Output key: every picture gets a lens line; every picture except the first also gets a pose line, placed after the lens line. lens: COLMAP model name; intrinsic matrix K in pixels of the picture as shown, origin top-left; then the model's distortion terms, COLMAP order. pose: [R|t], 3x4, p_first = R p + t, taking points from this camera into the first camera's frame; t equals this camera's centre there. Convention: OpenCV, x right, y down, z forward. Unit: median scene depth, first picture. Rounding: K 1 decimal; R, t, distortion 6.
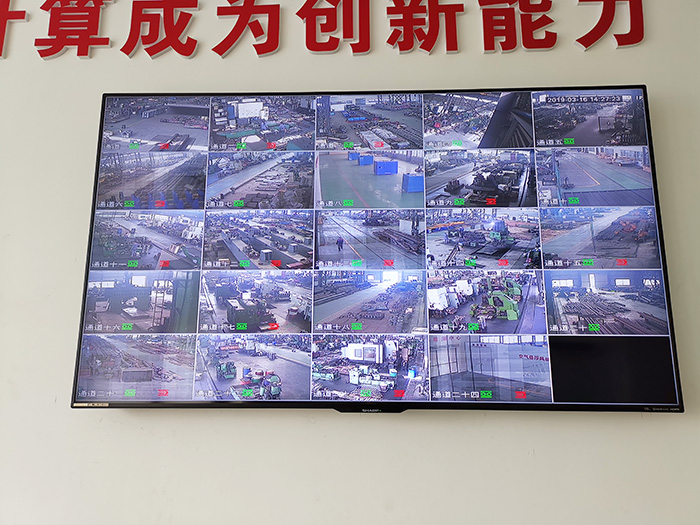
lens RADIAL K [[543.1, 0, 353.1], [0, 543.1, 262.7], [0, 0, 1]] dist [0.041359, -0.005496]
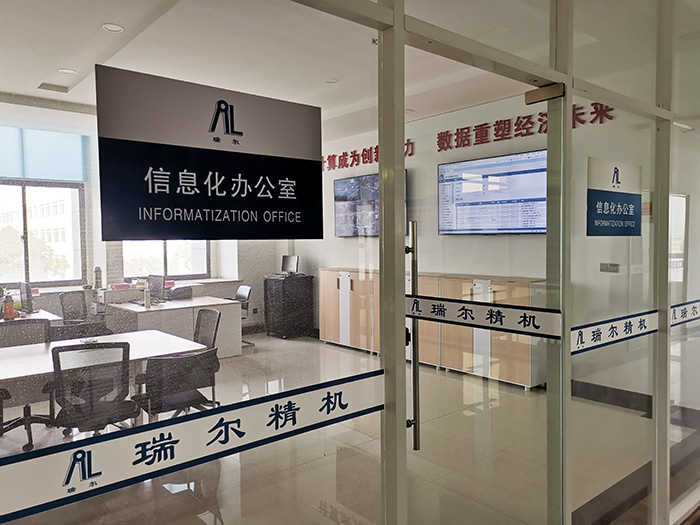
lens RADIAL K [[543.1, 0, 349.8], [0, 543.1, 260.5], [0, 0, 1]] dist [0.041359, -0.005496]
pose [[0.670261, 0.013710, -0.741998, 3.767772], [0.166515, 0.971558, 0.168368, -0.434735], [0.723203, -0.236404, 0.648915, -2.632814]]
